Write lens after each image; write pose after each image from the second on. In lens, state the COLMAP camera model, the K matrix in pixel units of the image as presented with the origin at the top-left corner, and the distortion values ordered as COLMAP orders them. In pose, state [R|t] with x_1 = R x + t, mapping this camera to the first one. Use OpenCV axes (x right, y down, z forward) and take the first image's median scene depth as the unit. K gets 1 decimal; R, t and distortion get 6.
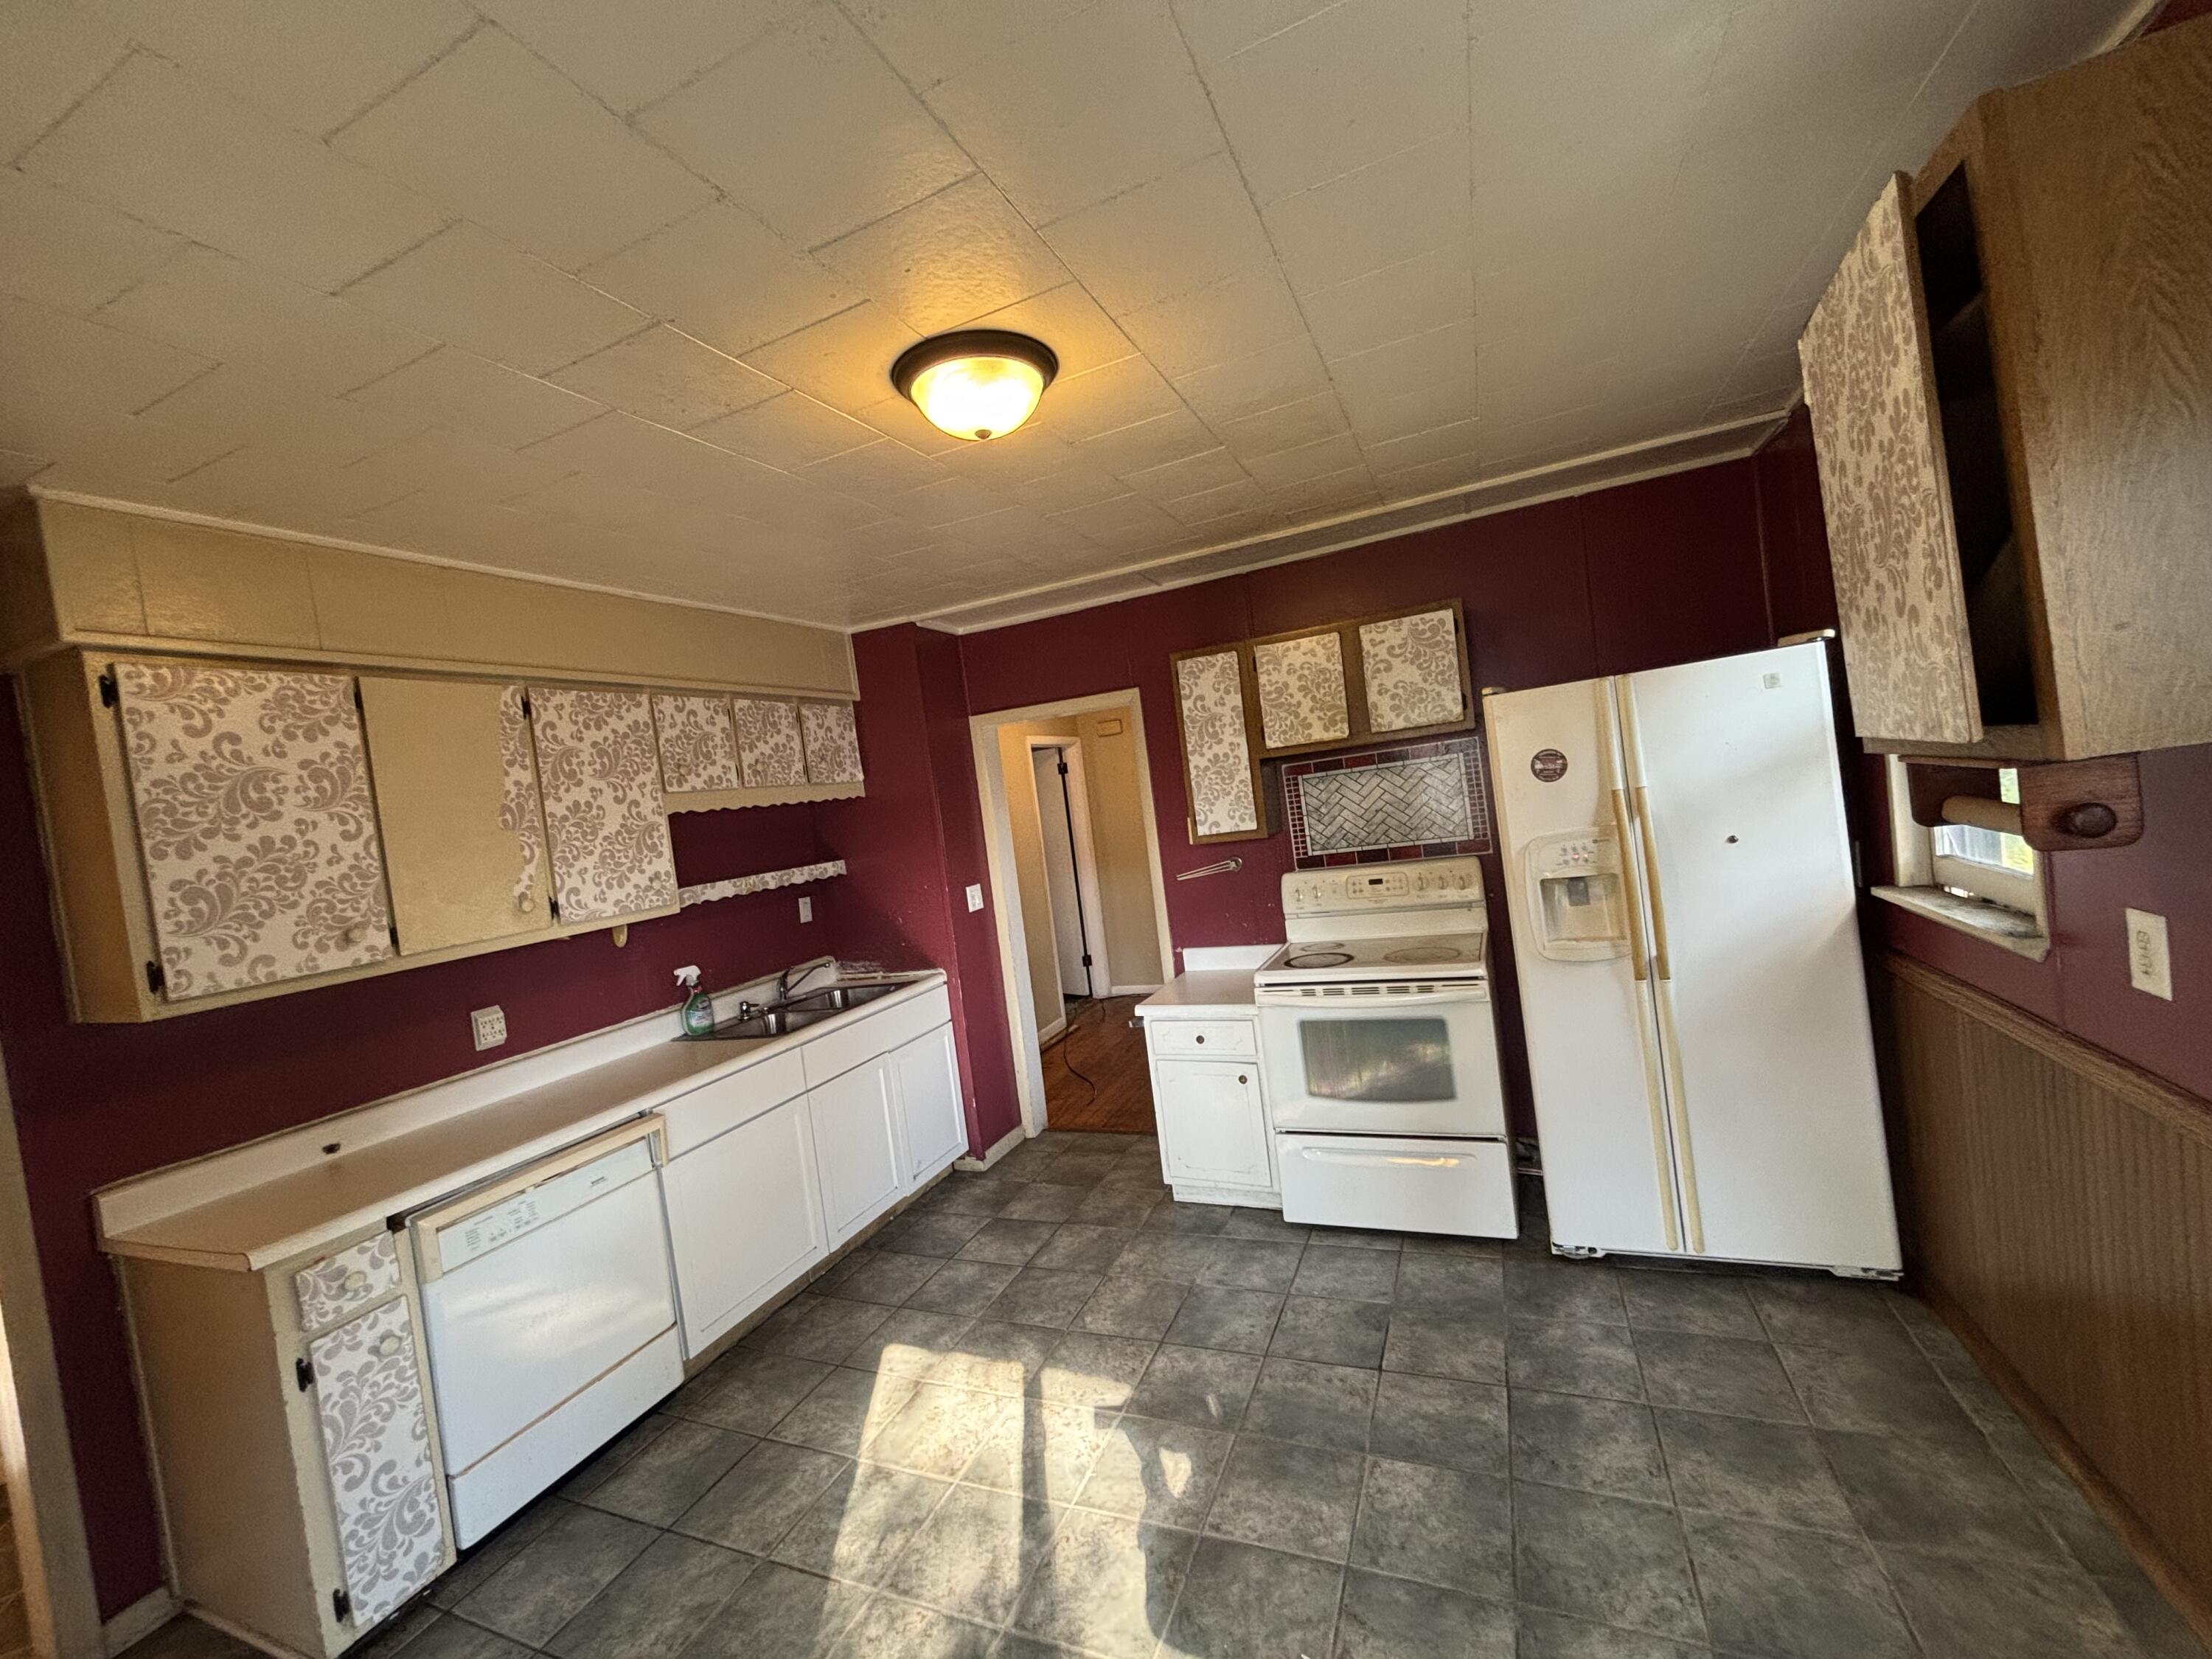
lens RADIAL K [[892.8, 0, 1098.6], [0, 892.8, 822.2], [0, 0, 1]] dist [0.007090, -0.001221]
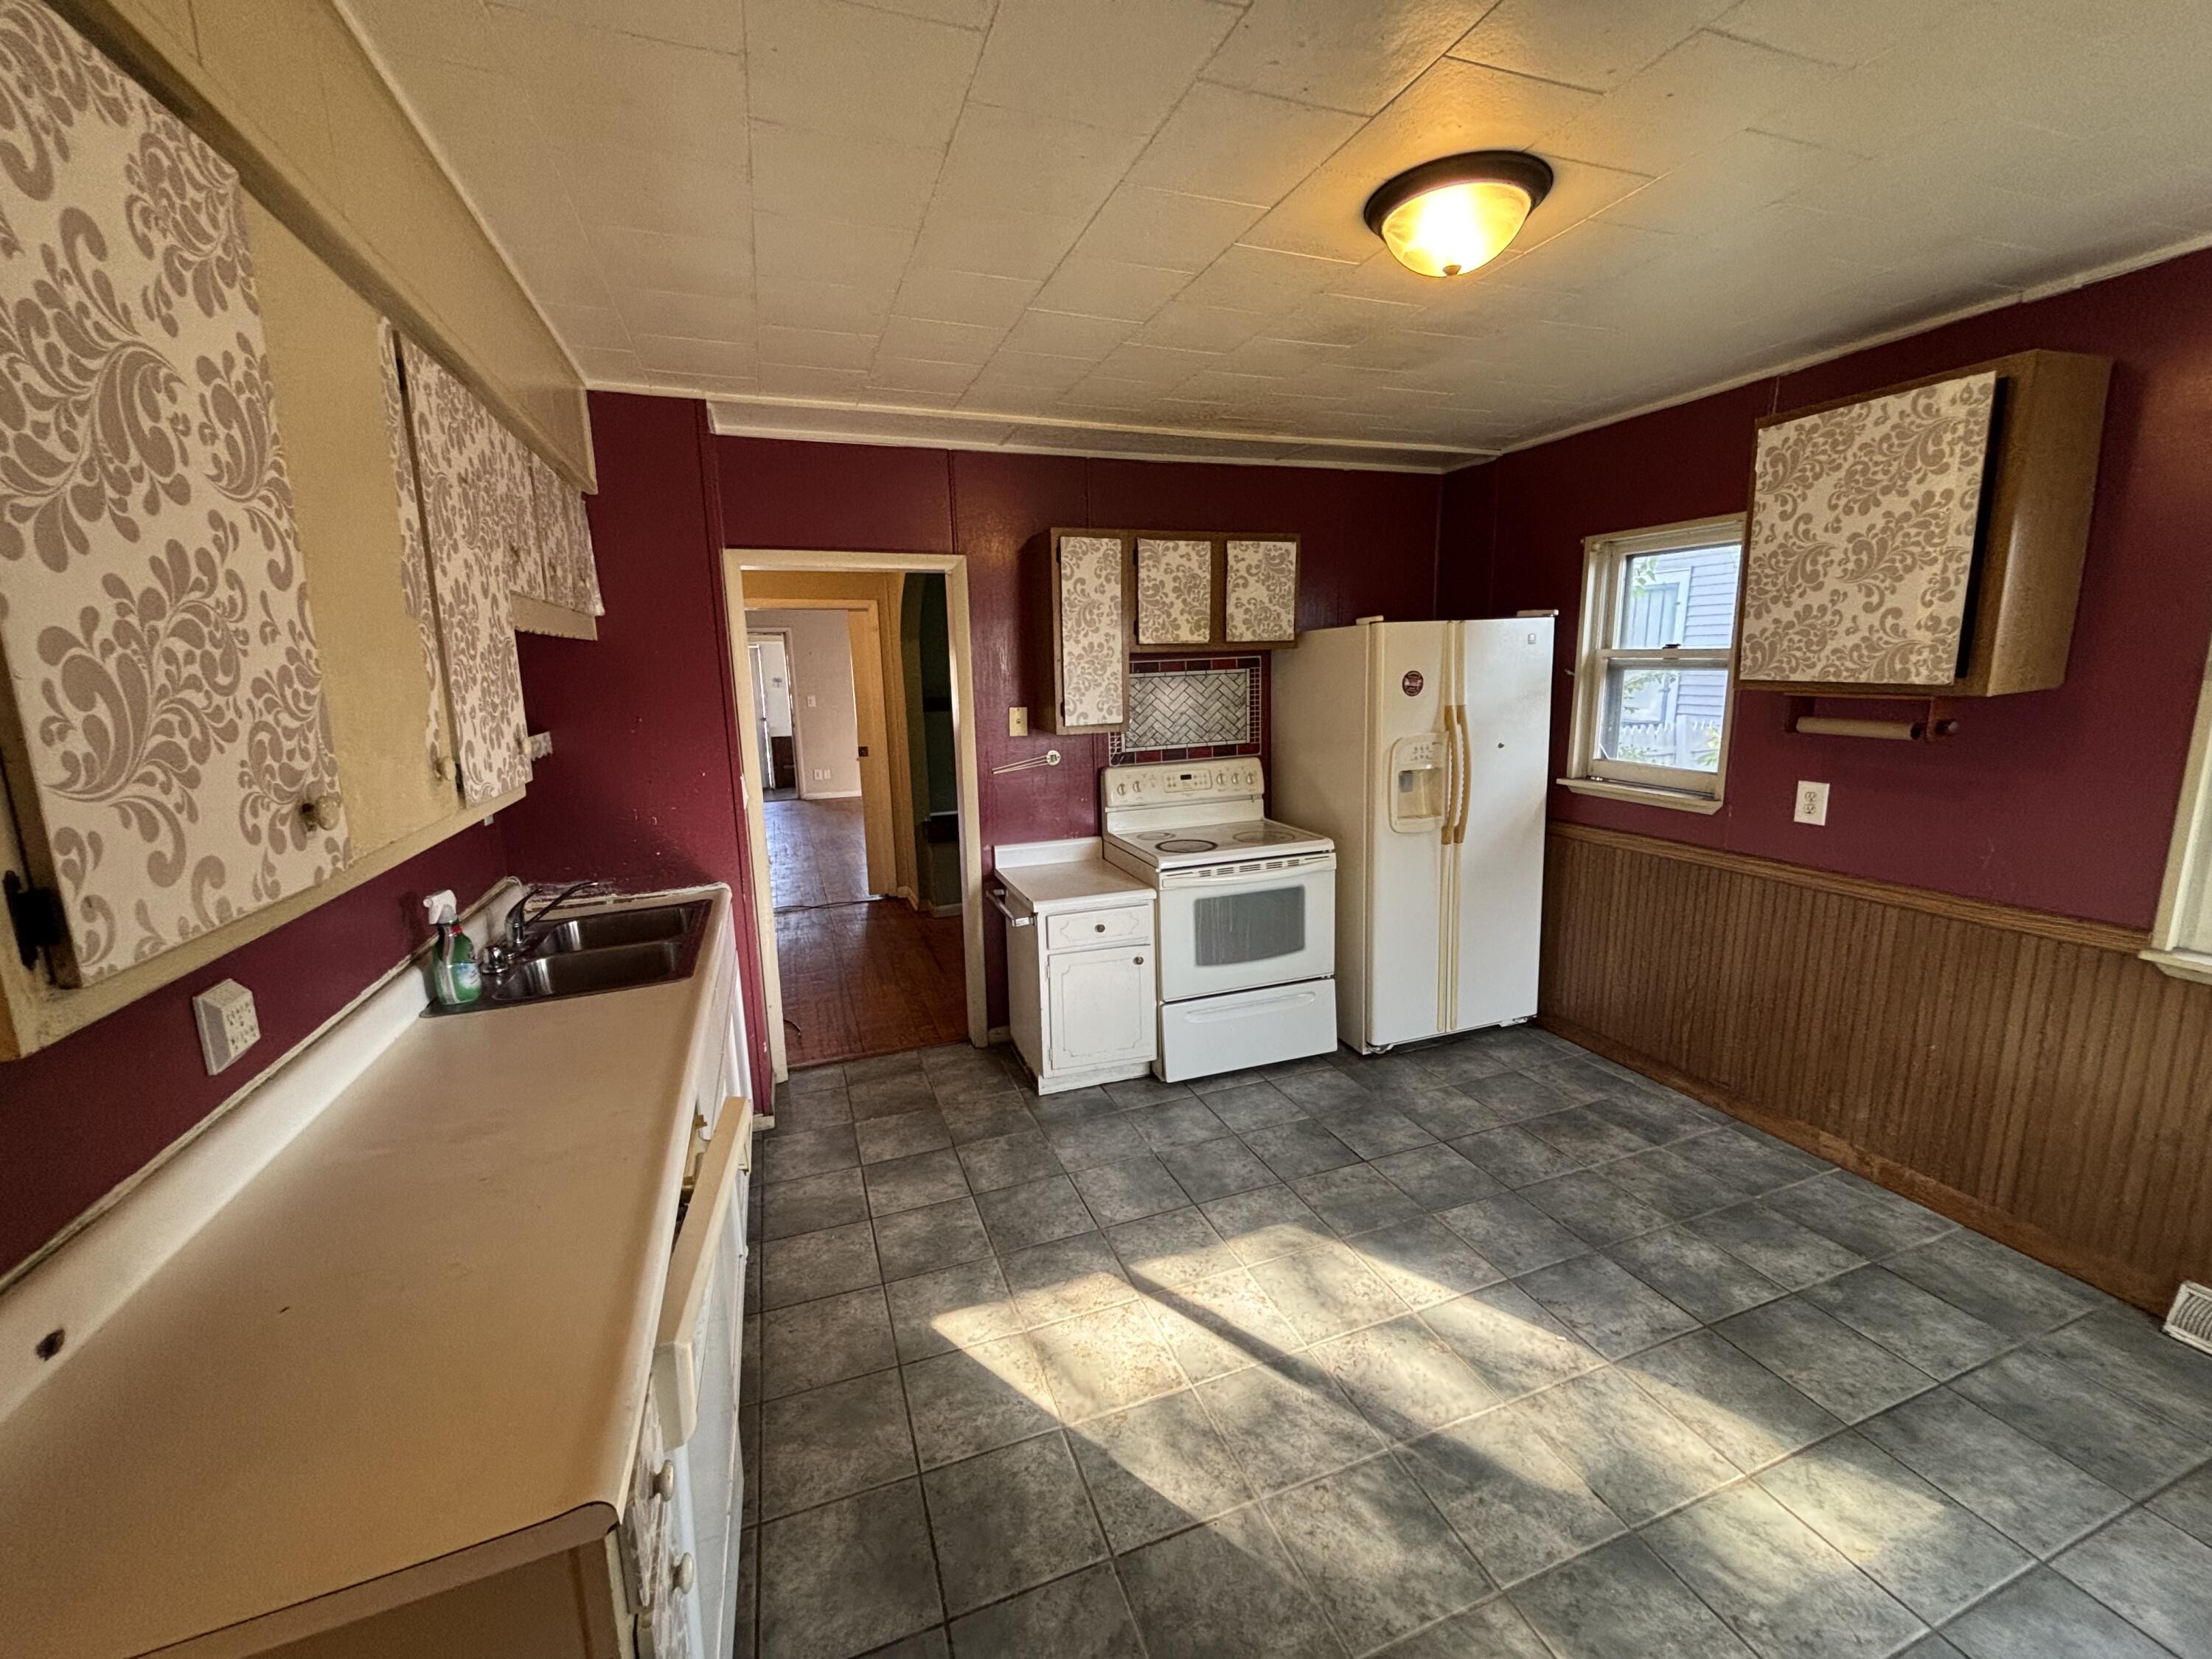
lens RADIAL K [[892.8, 0, 1099.8], [0, 892.8, 825.0], [0, 0, 1]] dist [0.007090, -0.001221]
pose [[0.722578, -0.015028, 0.691126, -0.595177], [-0.047898, 0.996273, 0.071741, 0.057389], [-0.689628, -0.084942, 0.719165, 0.298766]]
